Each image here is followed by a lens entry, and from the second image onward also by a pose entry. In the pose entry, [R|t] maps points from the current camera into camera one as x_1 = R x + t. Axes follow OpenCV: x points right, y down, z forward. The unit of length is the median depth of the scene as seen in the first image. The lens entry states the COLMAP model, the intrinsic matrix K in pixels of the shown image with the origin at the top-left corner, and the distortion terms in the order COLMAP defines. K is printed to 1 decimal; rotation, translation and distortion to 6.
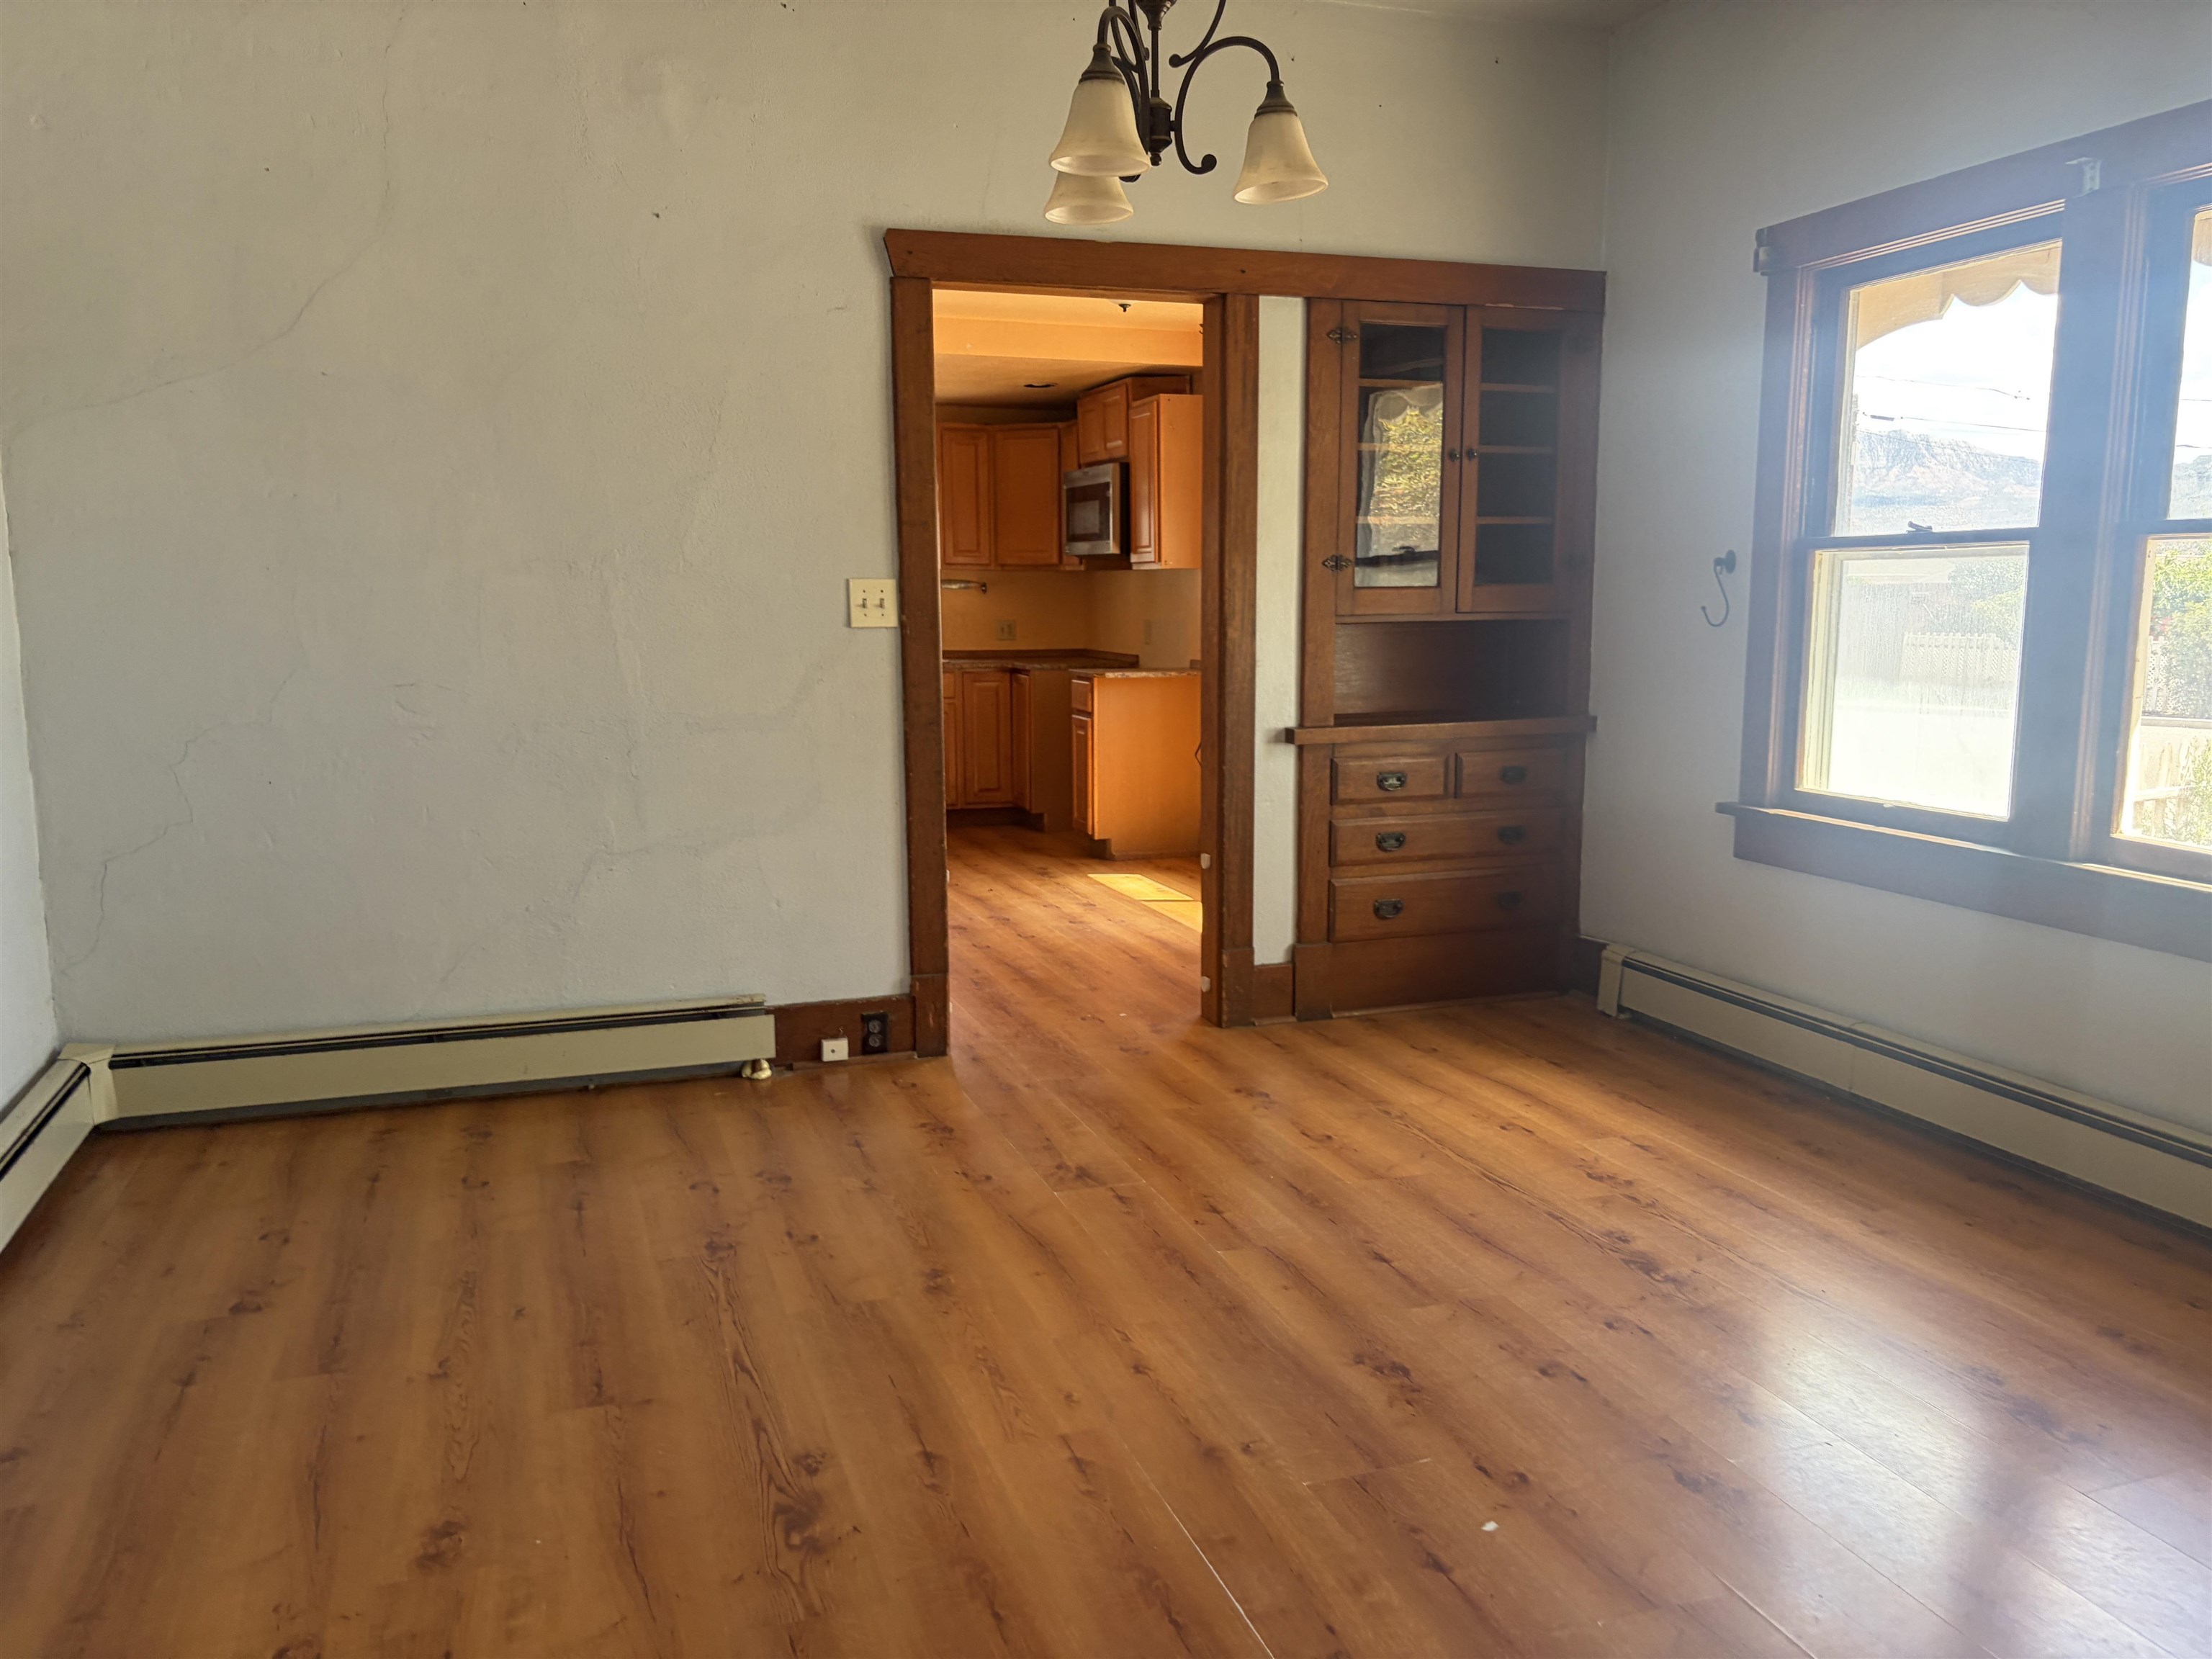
lens RADIAL K [[1676.5, 0, 1116.3], [0, 1676.5, 841.0], [0, 0, 1]] dist [0.045887, -0.035196]
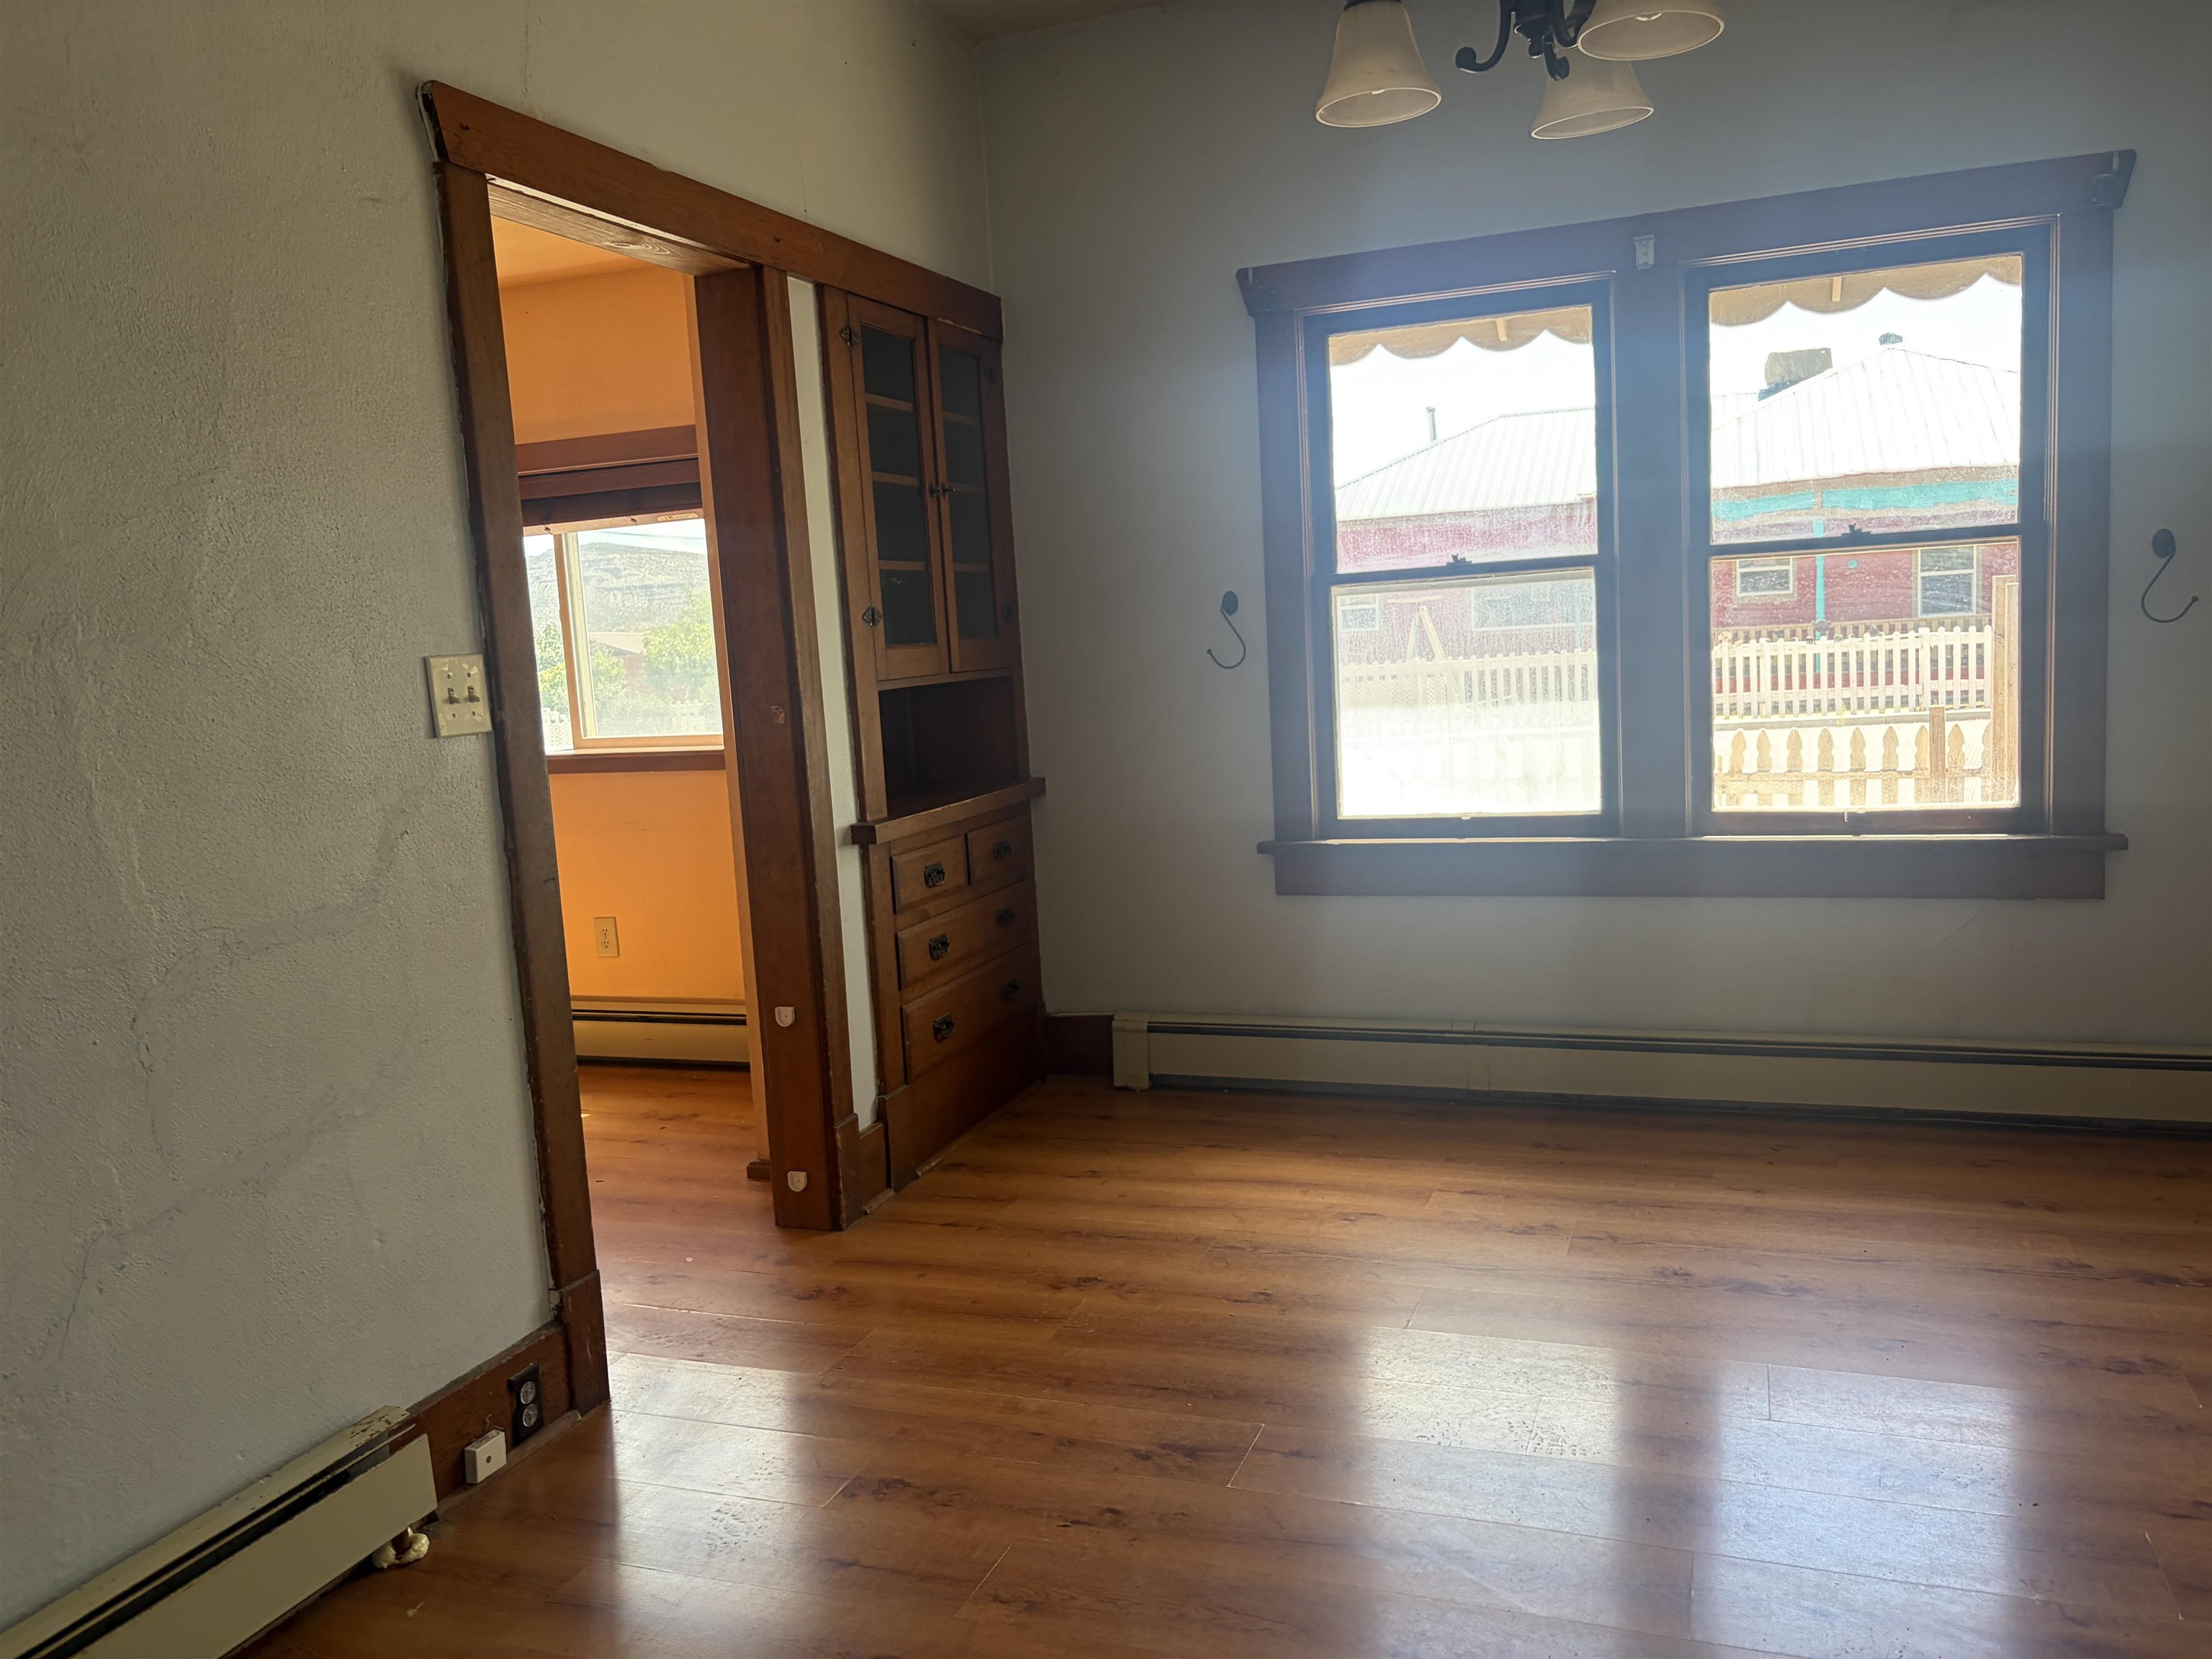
lens RADIAL K [[1676.5, 0, 1090.7], [0, 1676.5, 824.6], [0, 0, 1]] dist [0.045887, -0.035196]
pose [[0.644566, -0.122471, 0.754676, -0.458672], [0.170174, 0.985307, 0.014554, -0.066300], [-0.745370, 0.119045, 0.655936, 0.440637]]
